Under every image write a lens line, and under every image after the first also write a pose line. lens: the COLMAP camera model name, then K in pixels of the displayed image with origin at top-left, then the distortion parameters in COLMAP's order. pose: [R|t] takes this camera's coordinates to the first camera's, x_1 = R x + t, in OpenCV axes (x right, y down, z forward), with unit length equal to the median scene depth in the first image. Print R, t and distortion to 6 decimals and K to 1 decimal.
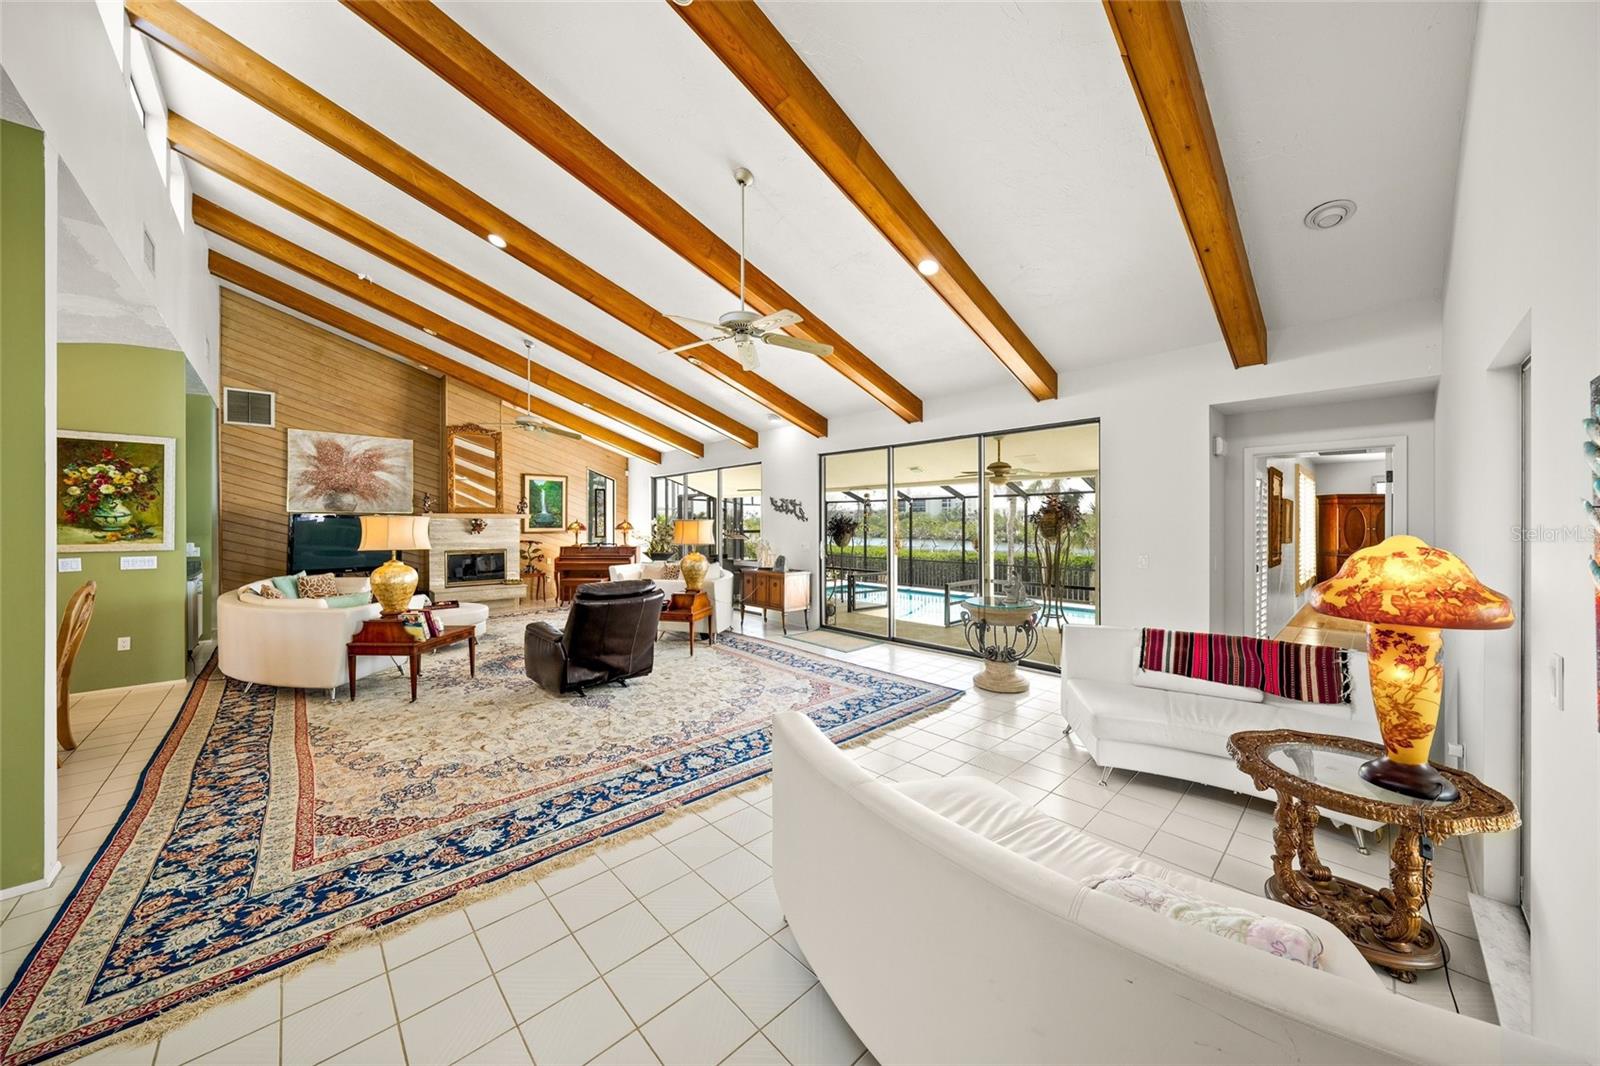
lens RADIAL K [[549.4, 0, 804.6], [0, 549.4, 524.4], [0, 0, 1]] dist [-0.004100, 0.000236]
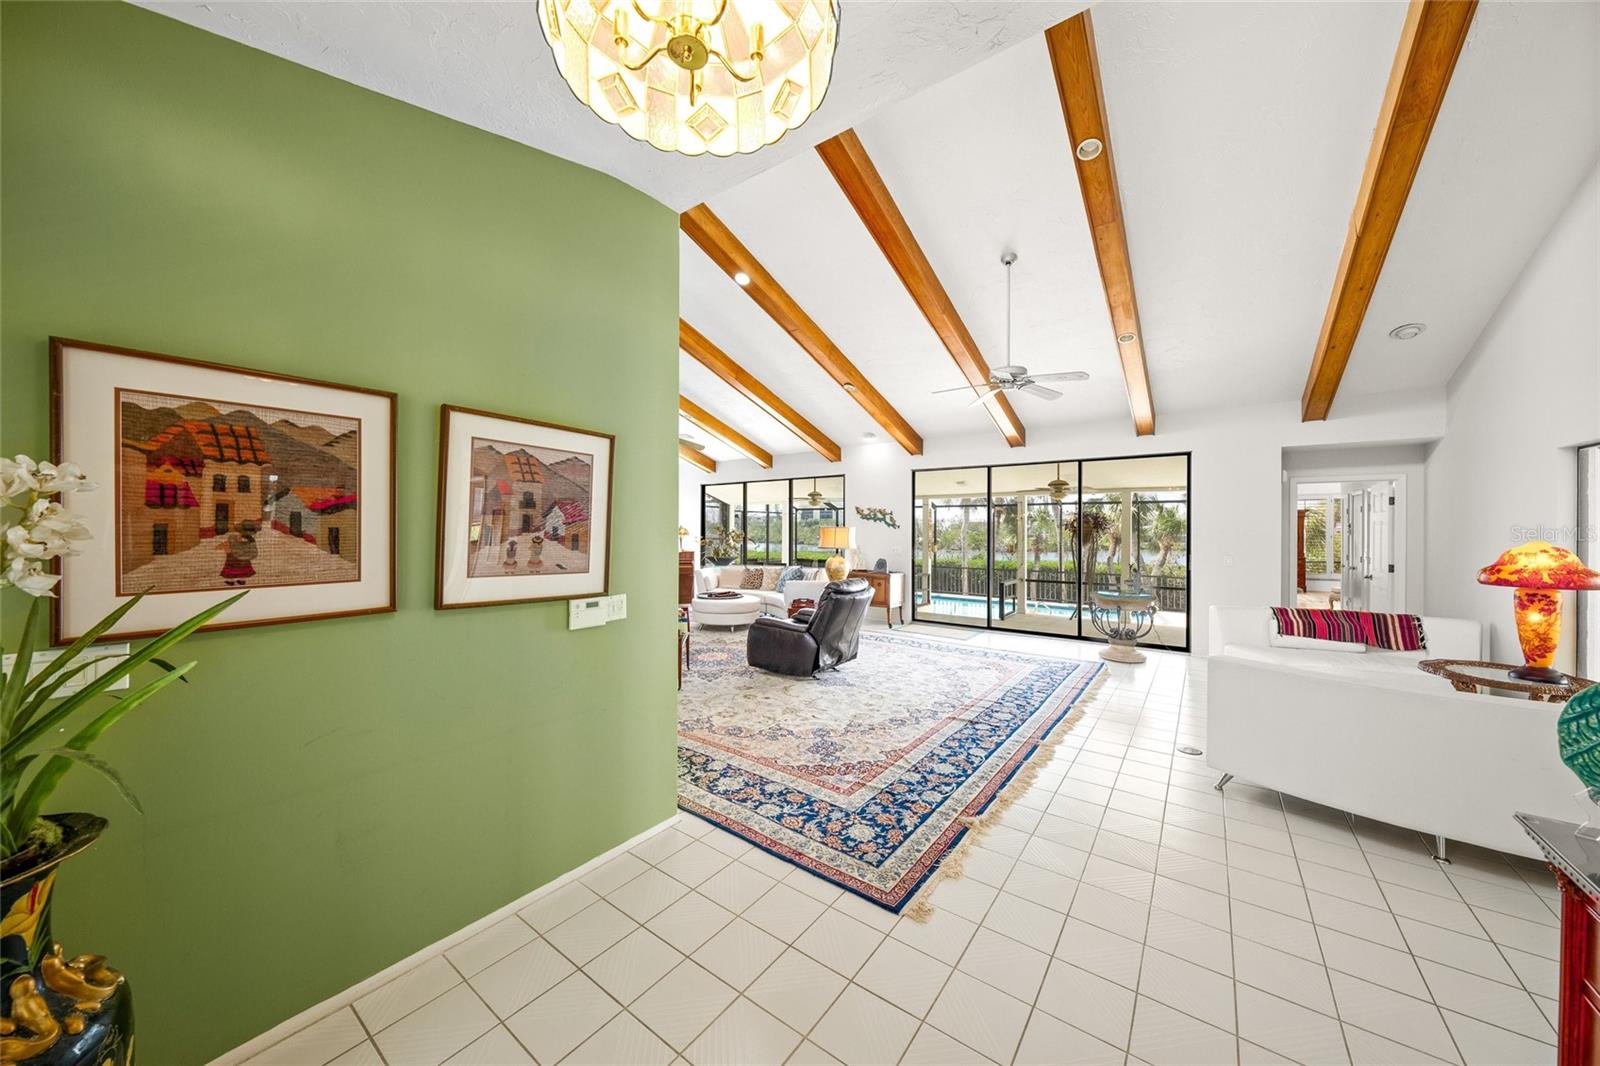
lens RADIAL K [[549.4, 0, 801.9], [0, 549.4, 531.3], [0, 0, 1]] dist [-0.004100, 0.000236]
pose [[0.984561, 0.004620, 0.174981, -0.613018], [-0.004923, 0.999987, 0.001293, -0.000584], [-0.174973, -0.002134, 0.984571, -0.130828]]
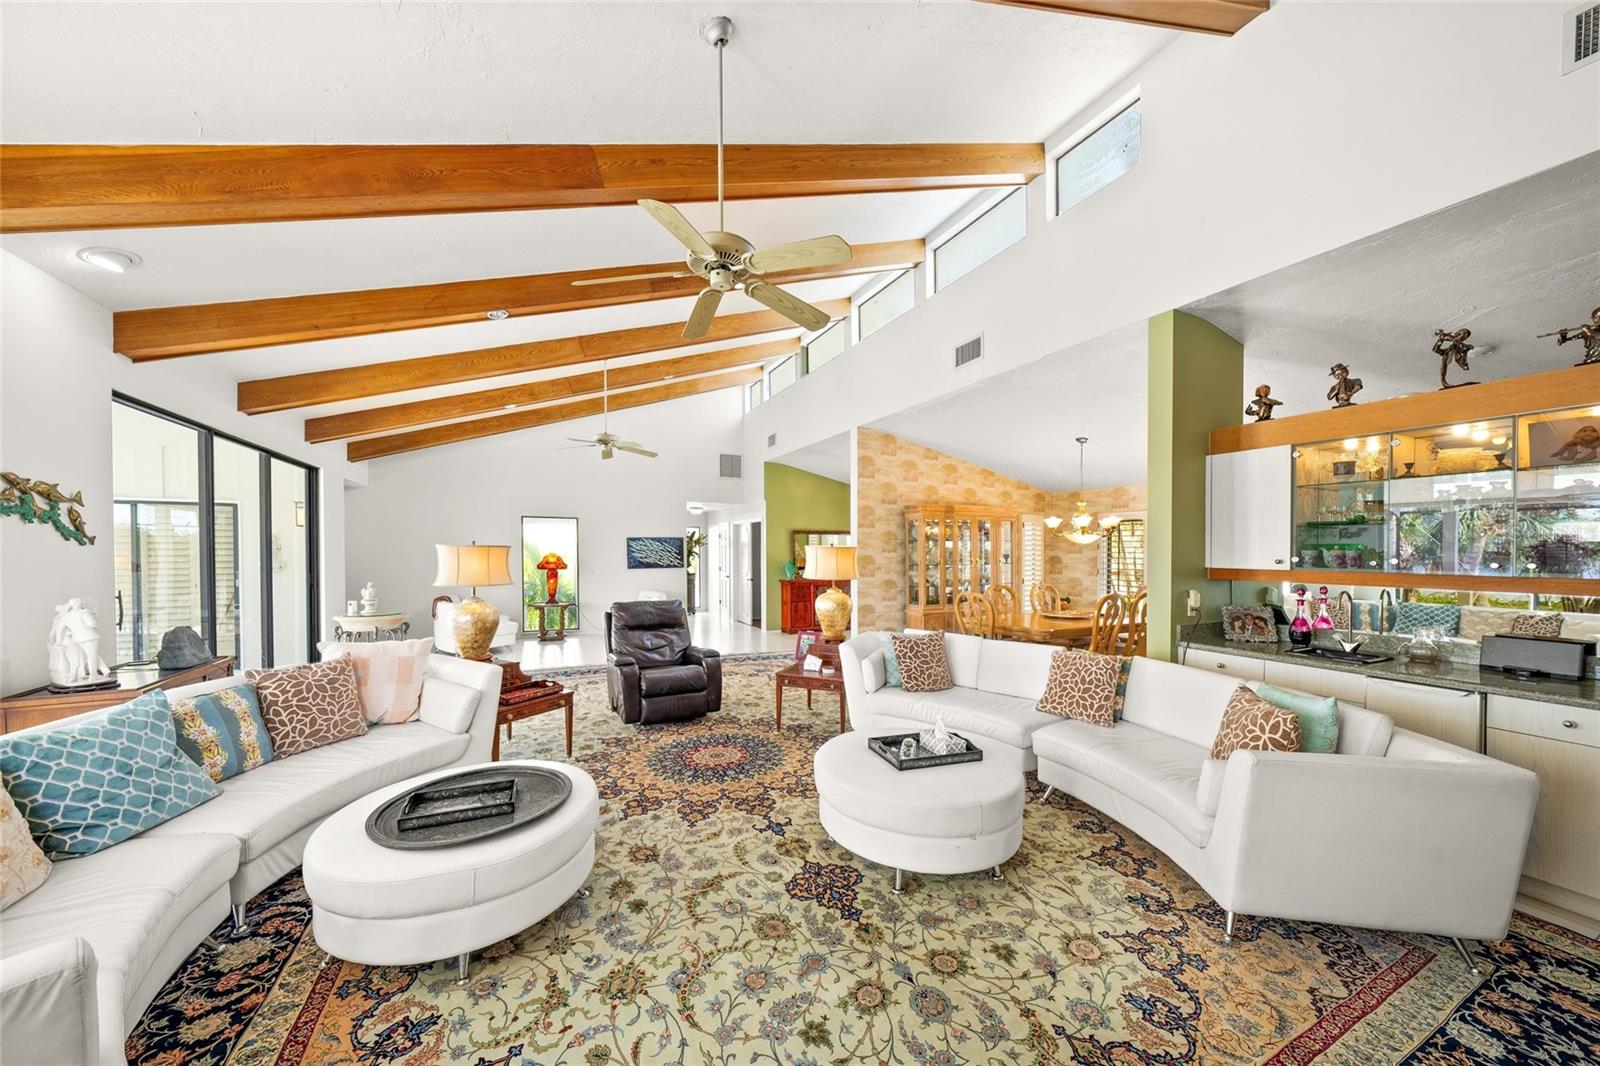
lens RADIAL K [[549.4, 0, 796.0], [0, 549.4, 549.7], [0, 0, 1]] dist [-0.004100, 0.000236]
pose [[-0.952345, -0.003546, 0.305002, -0.952215], [-0.003411, 0.999994, 0.000977, -0.007101], [-0.305004, -0.000109, -0.952351, 1.930694]]
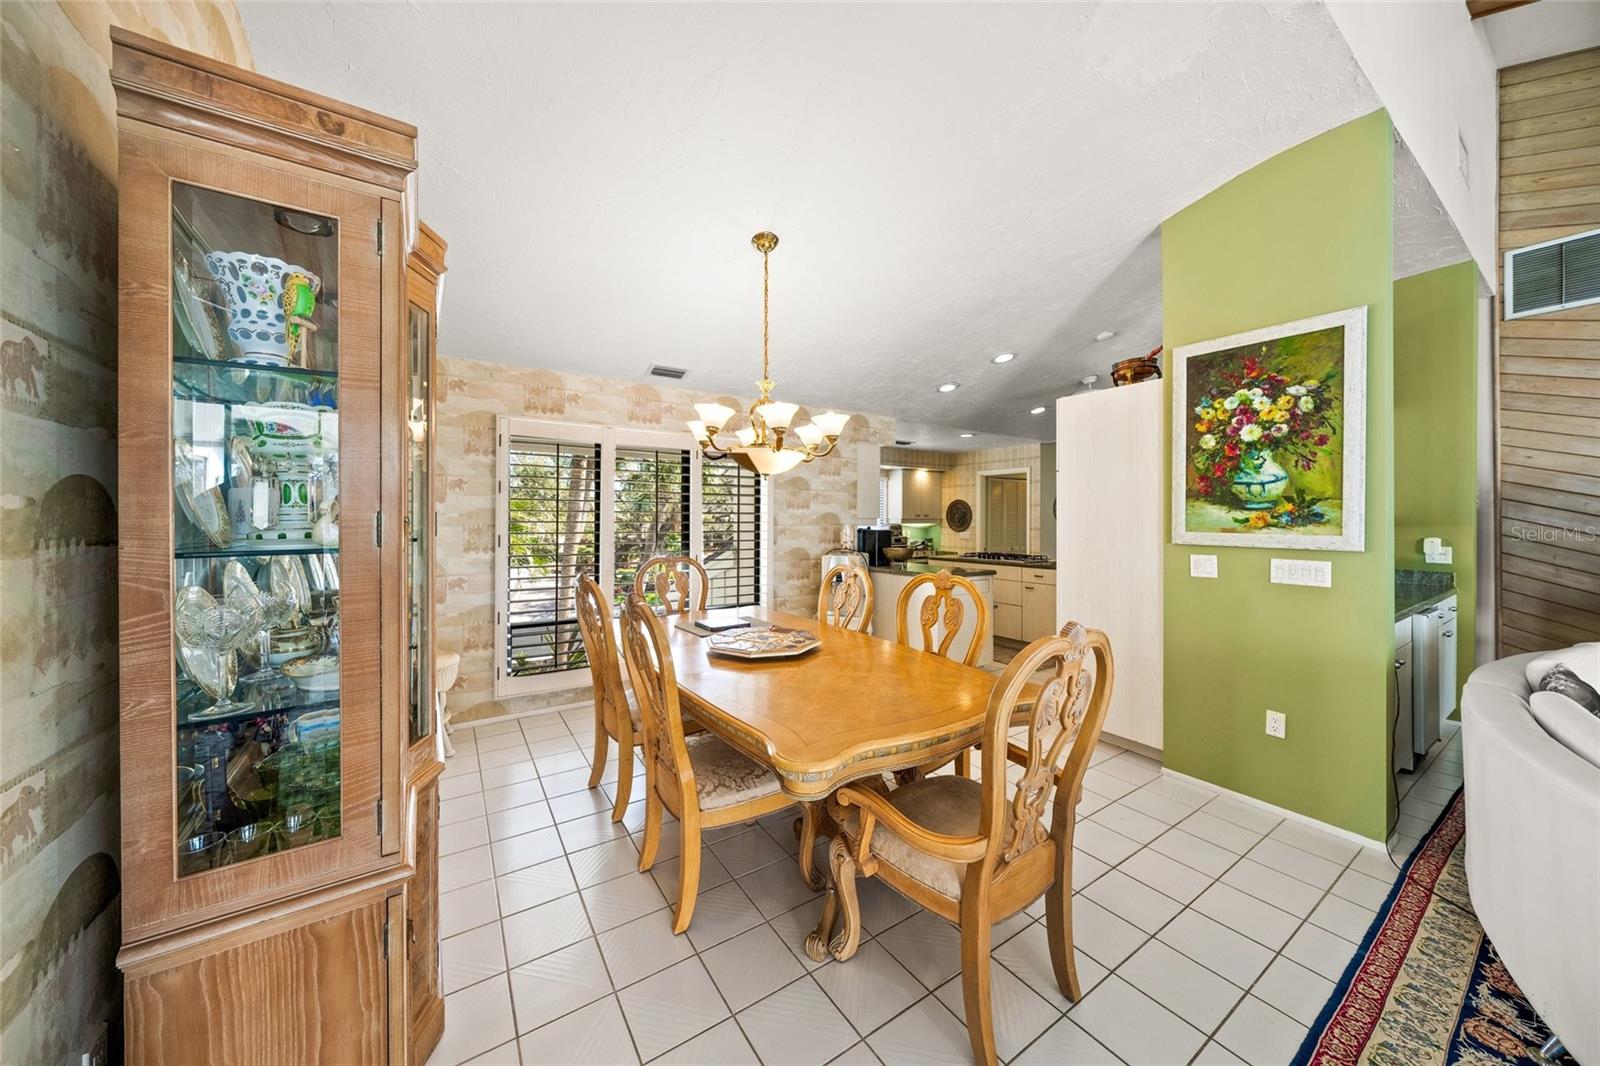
lens RADIAL K [[549.4, 0, 806.6], [0, 549.4, 515.8], [0, 0, 1]] dist [-0.004100, 0.000236]
pose [[-0.166751, -0.001316, -0.985998, -0.643374], [-0.005696, 0.999984, -0.000371, 0.020409], [0.985983, 0.005554, -0.166756, 0.635021]]
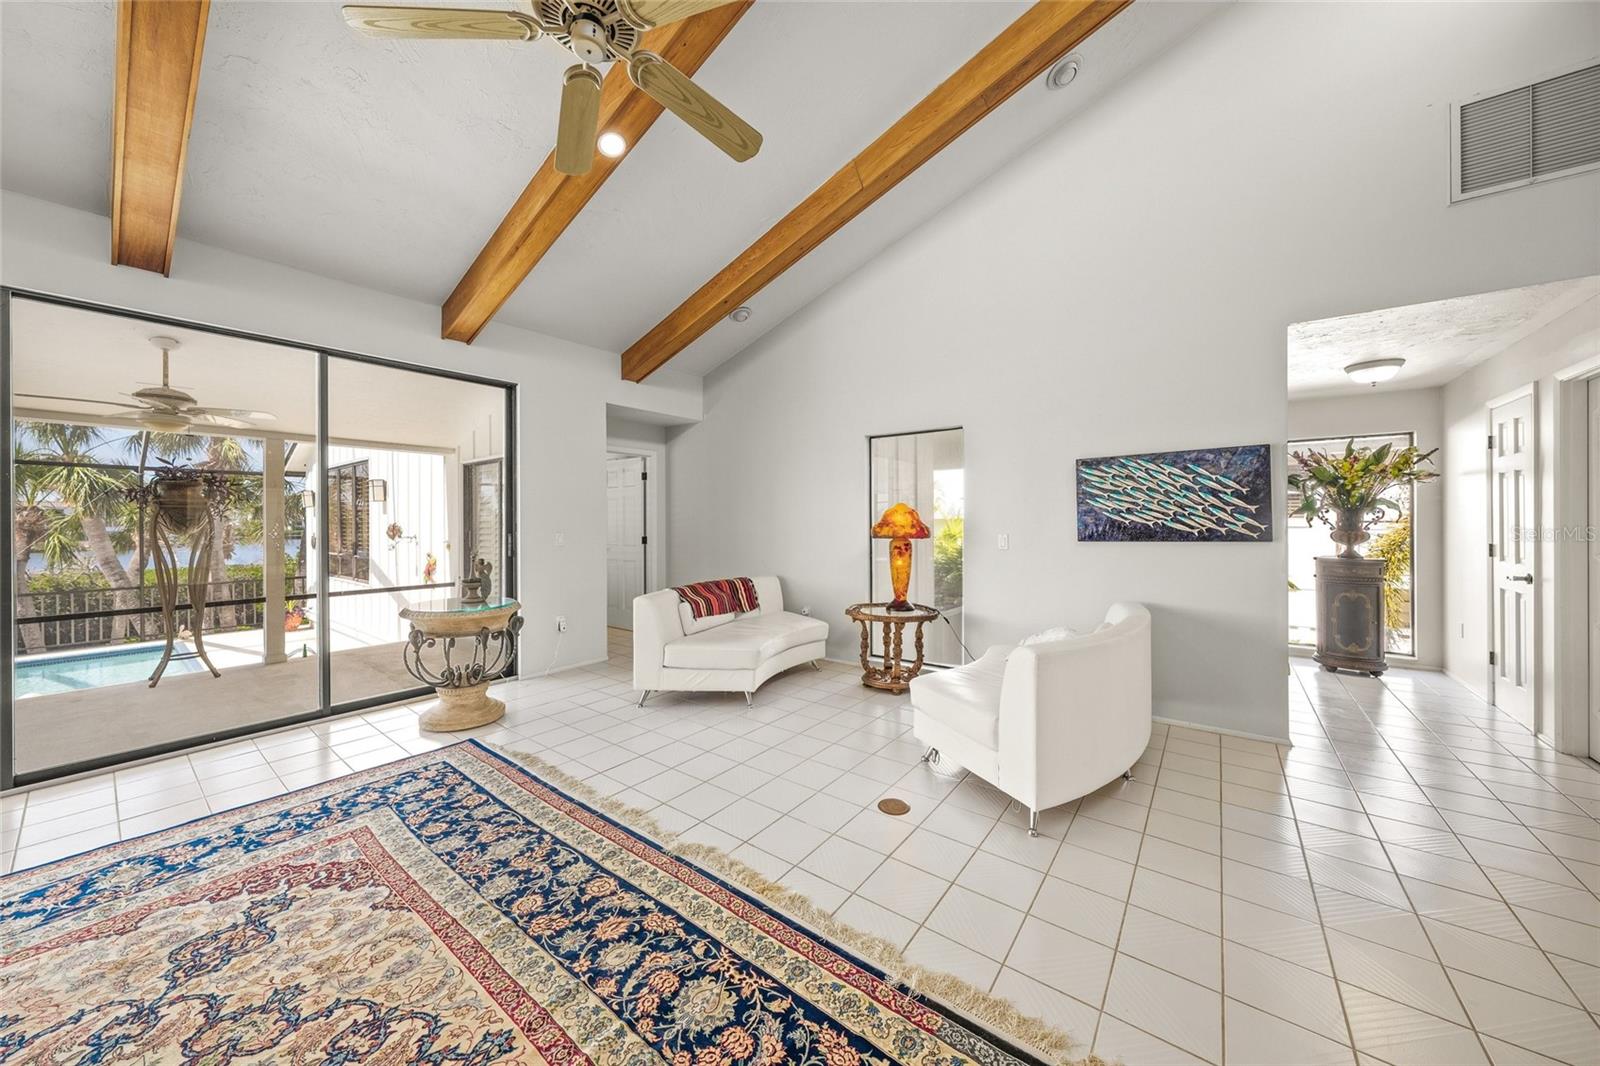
lens RADIAL K [[549.4, 0, 802.4], [0, 549.4, 518.7], [0, 0, 1]] dist [-0.004100, 0.000236]
pose [[-0.163277, 0.006547, 0.986559, -0.437873], [0.009190, 0.999945, -0.005114, 0.036826], [-0.986537, 0.008231, -0.163328, 0.687208]]
